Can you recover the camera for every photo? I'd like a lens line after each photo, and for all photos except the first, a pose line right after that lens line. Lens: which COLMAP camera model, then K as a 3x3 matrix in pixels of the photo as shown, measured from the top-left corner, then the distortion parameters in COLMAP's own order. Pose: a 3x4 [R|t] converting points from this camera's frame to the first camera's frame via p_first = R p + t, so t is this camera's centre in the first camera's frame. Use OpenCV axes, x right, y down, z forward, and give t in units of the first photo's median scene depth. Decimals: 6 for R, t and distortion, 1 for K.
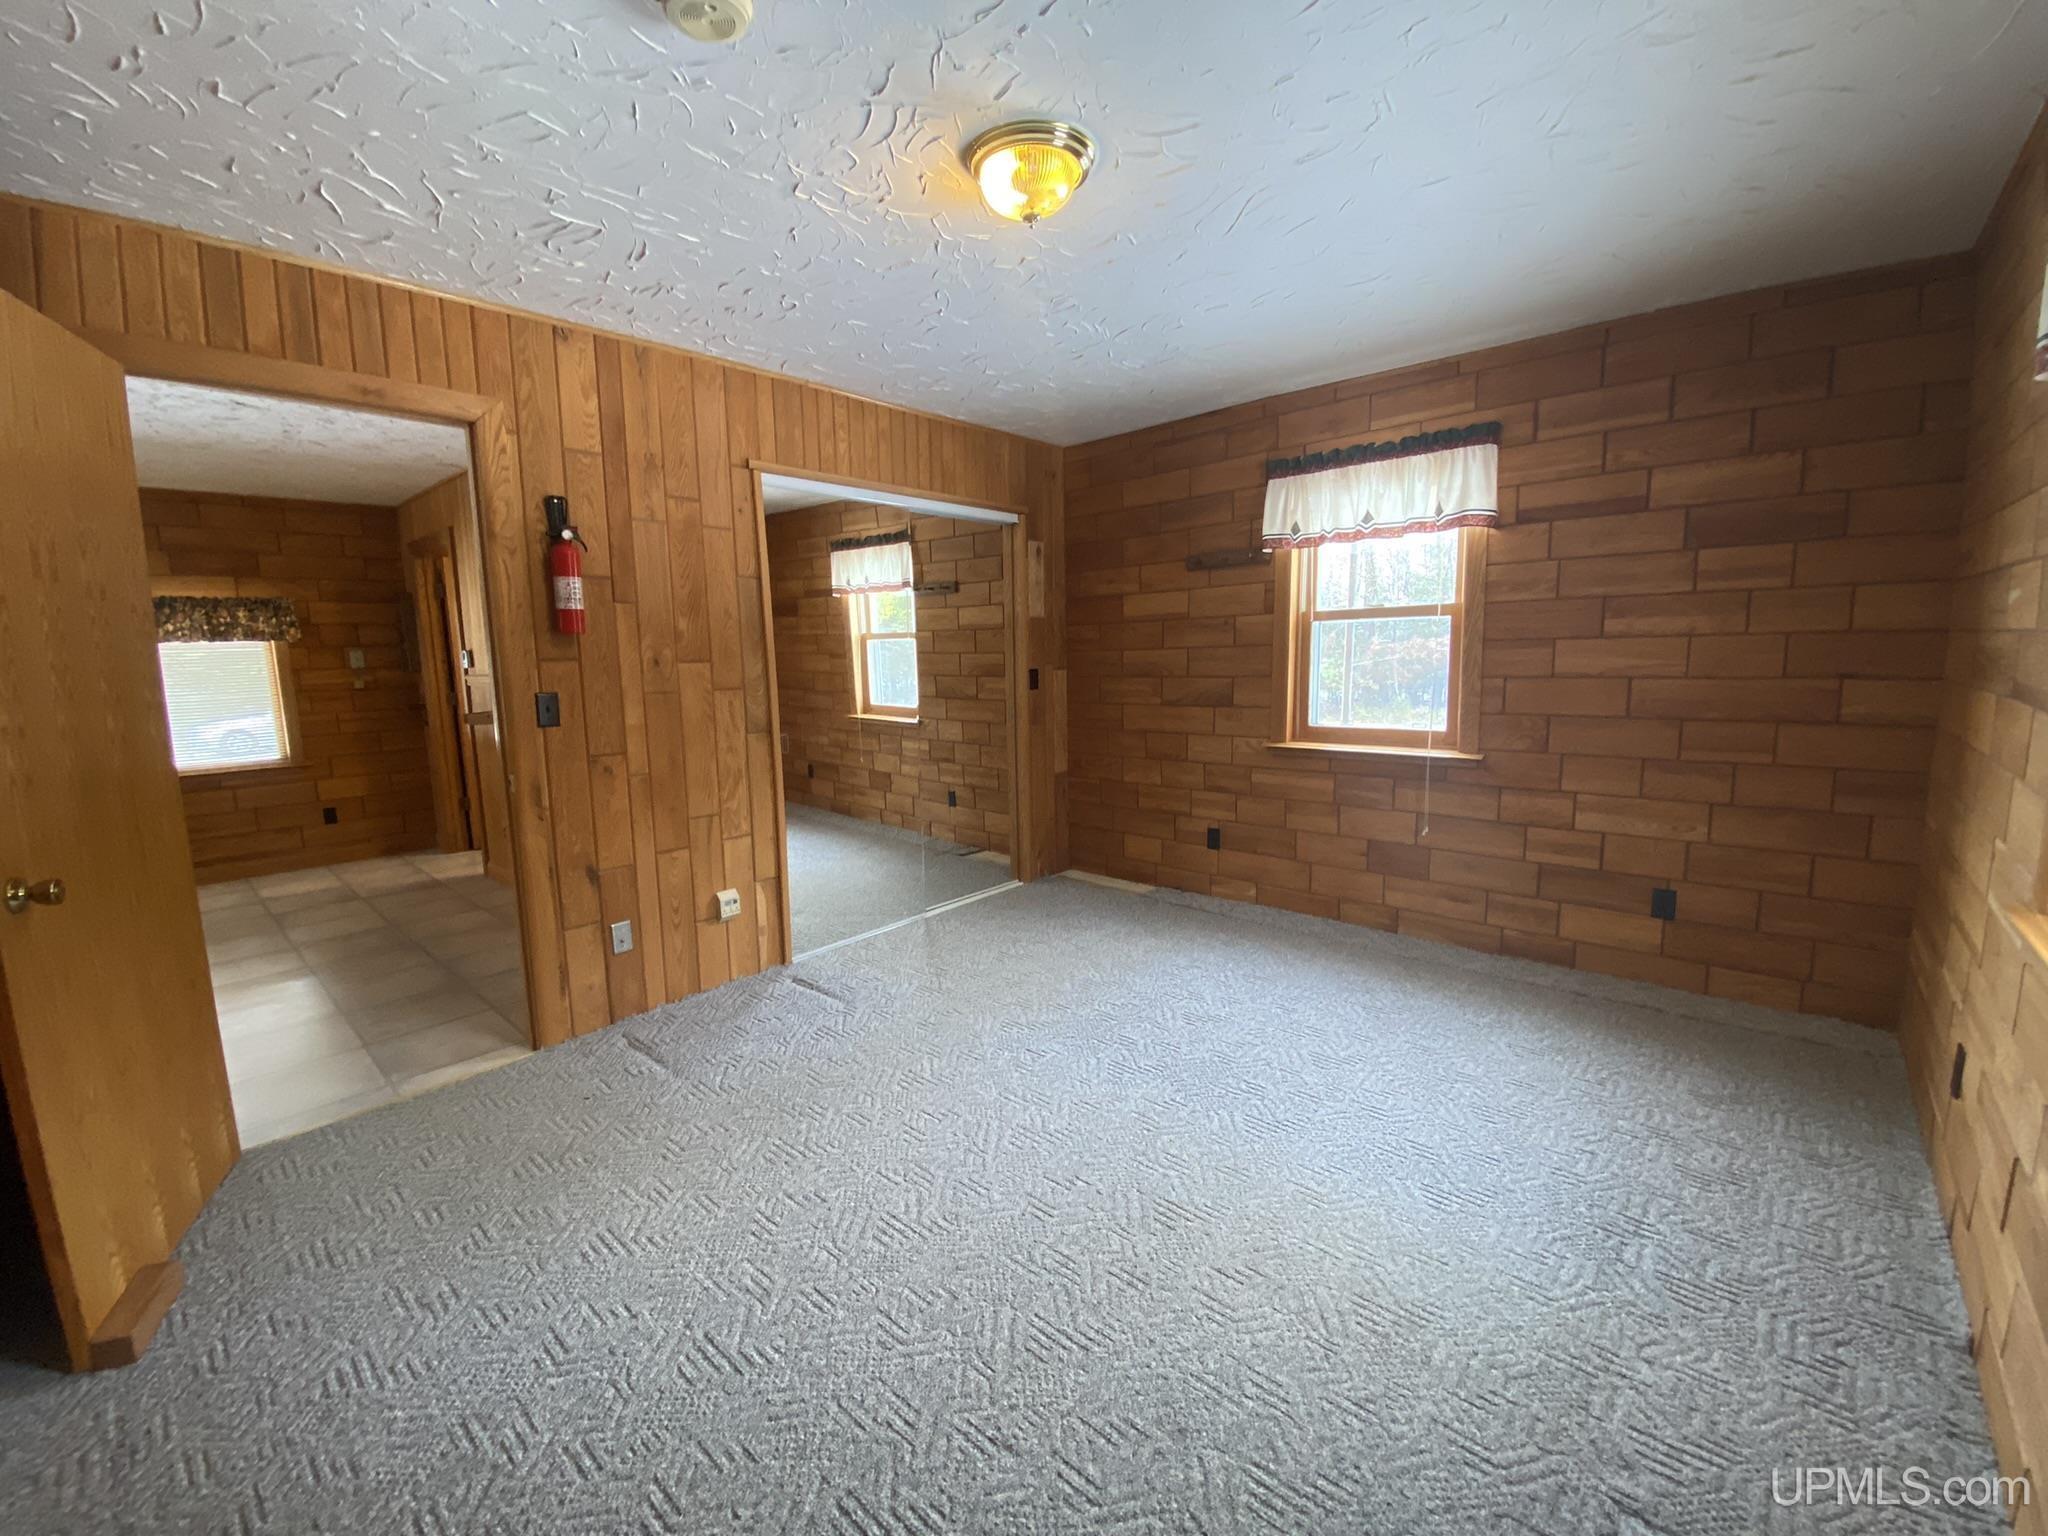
lens RADIAL K [[829.7, 0, 1029.8], [0, 829.7, 766.9], [0, 0, 1]] dist [0.007235, -0.004623]
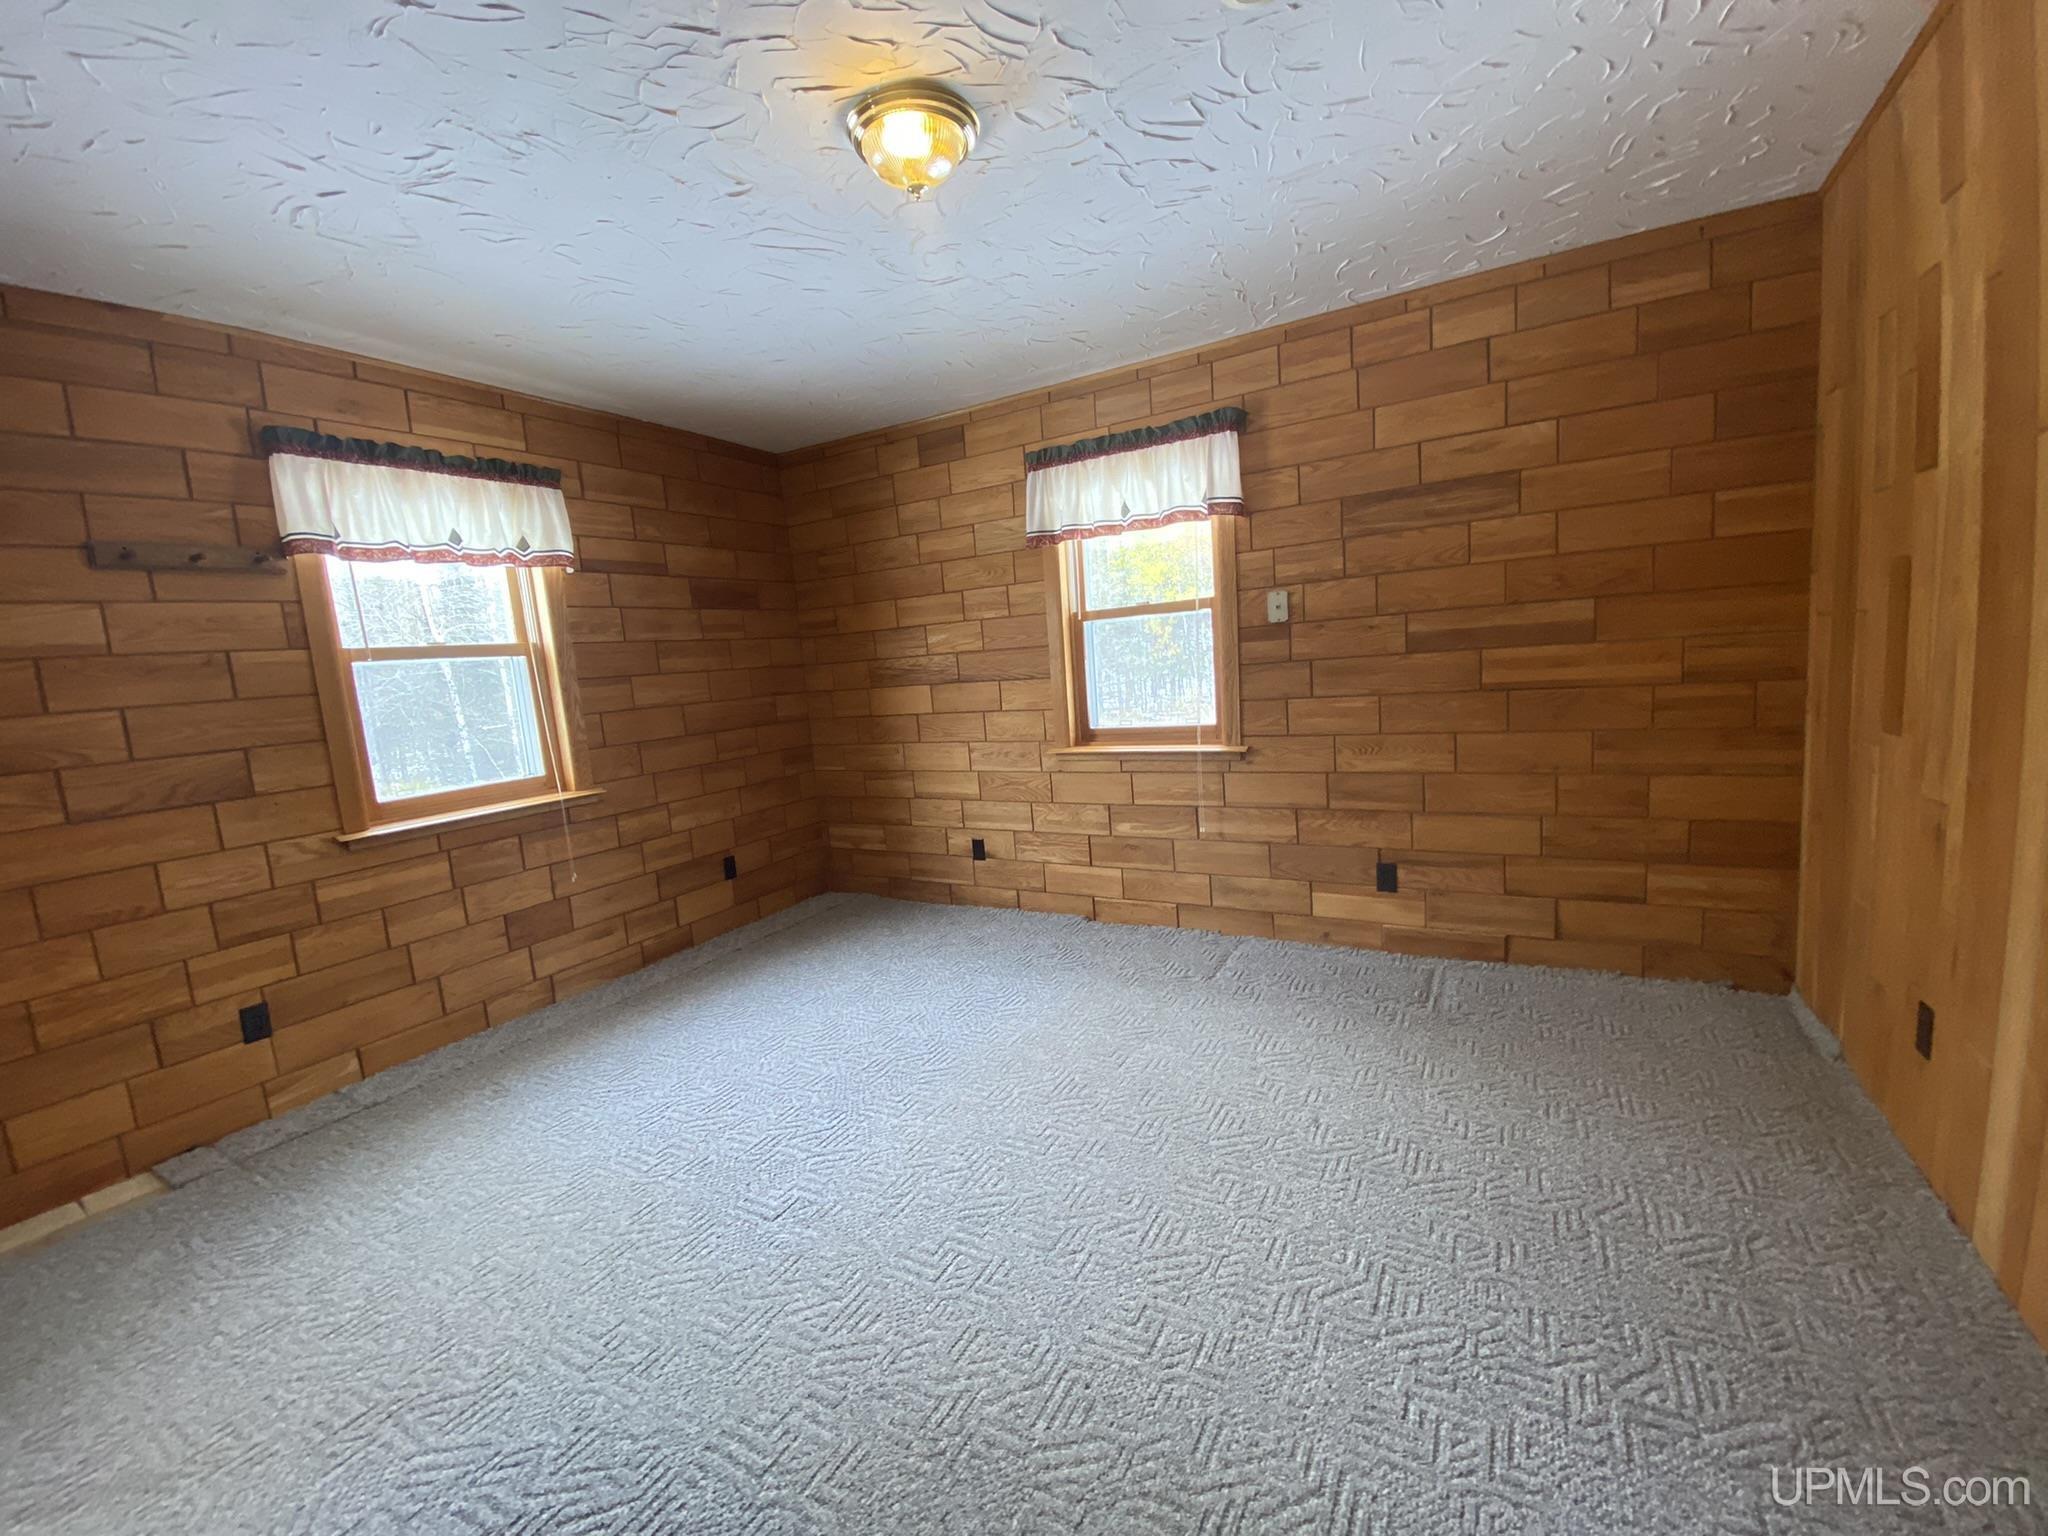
lens RADIAL K [[829.7, 0, 1013.6], [0, 829.7, 765.0], [0, 0, 1]] dist [0.007235, -0.004623]
pose [[-0.188406, -0.088072, 0.978134, -0.578835], [0.219940, 0.966890, 0.129424, -0.064394], [-0.957146, 0.239515, -0.162798, 0.684142]]
